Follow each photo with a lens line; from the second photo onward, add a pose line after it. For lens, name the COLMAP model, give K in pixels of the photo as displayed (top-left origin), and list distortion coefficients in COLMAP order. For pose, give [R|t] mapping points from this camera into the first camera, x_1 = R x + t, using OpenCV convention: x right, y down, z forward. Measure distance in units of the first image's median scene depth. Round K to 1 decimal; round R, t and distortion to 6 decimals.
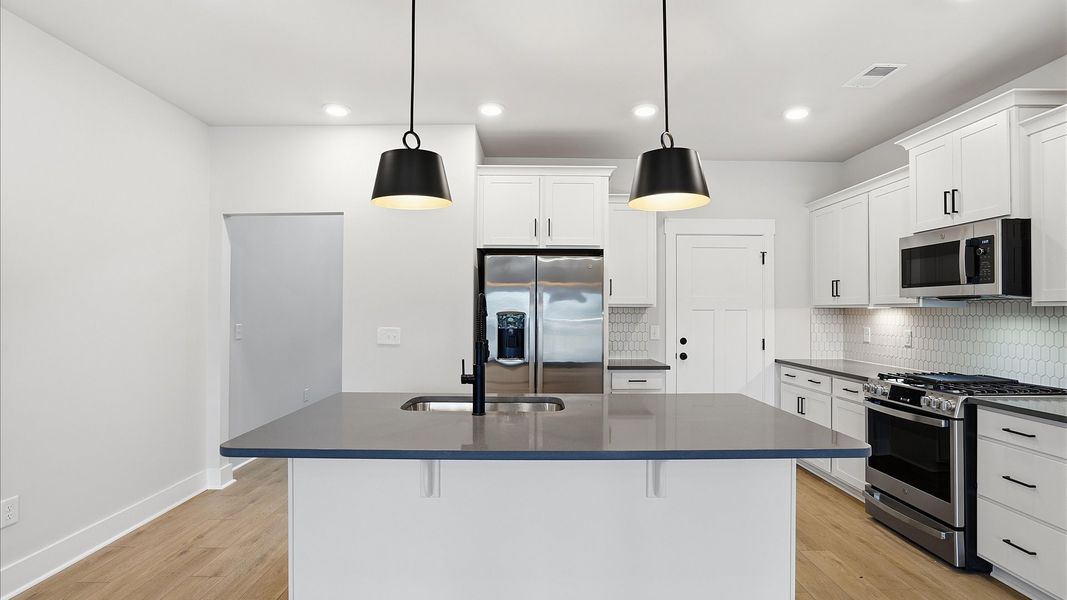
lens RADIAL K [[489.2, 0, 522.5], [0, 489.2, 304.8], [0, 0, 1]] dist [-0.047227, 0.012689]
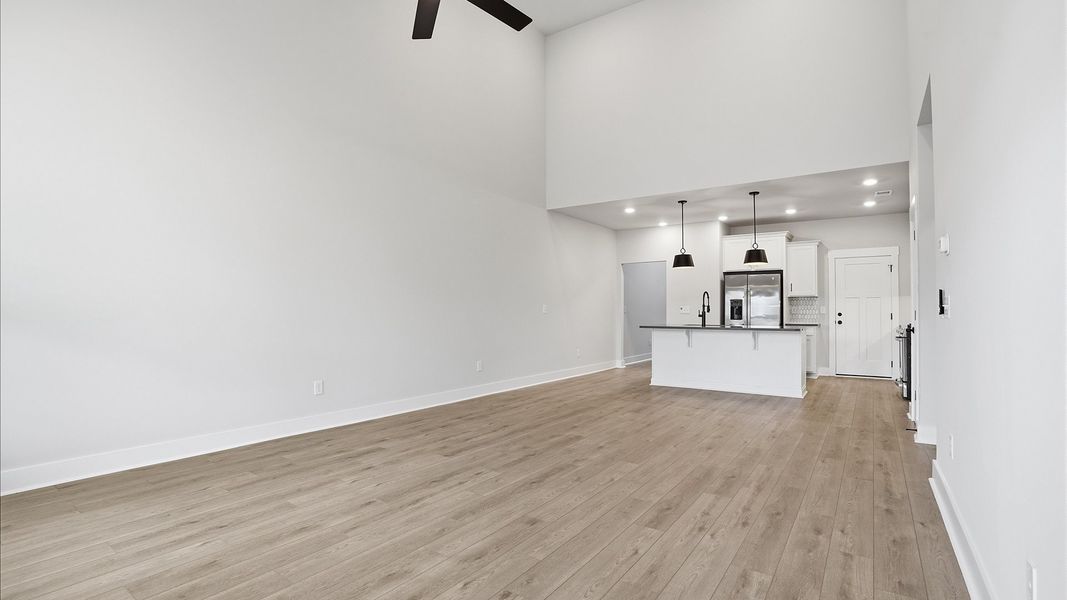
lens RADIAL K [[489.2, 0, 528.0], [0, 489.2, 303.5], [0, 0, 1]] dist [-0.047227, 0.012689]
pose [[0.808222, -0.011118, -0.588772, 0.559930], [0.007293, 0.999934, -0.008870, 0.049397], [0.588832, 0.002875, 0.808250, -1.521943]]
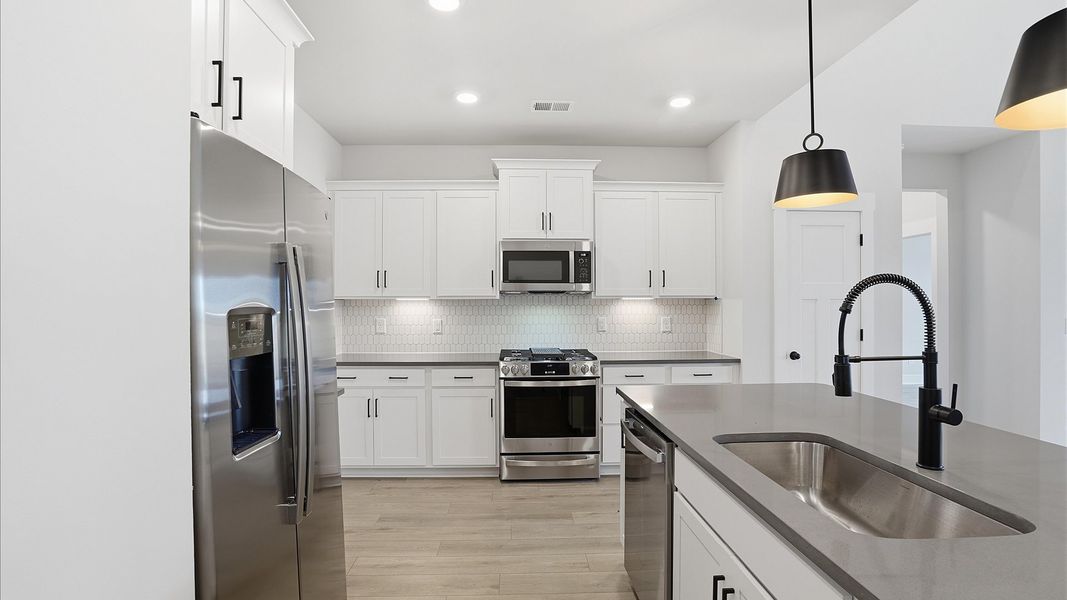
lens RADIAL K [[489.2, 0, 531.1], [0, 489.2, 305.7], [0, 0, 1]] dist [-0.047227, 0.012689]
pose [[-0.024538, -0.010527, 0.999643, -0.426252], [-0.009047, 0.999906, 0.010308, 0.008284], [-0.999658, -0.008791, -0.024631, 0.939214]]
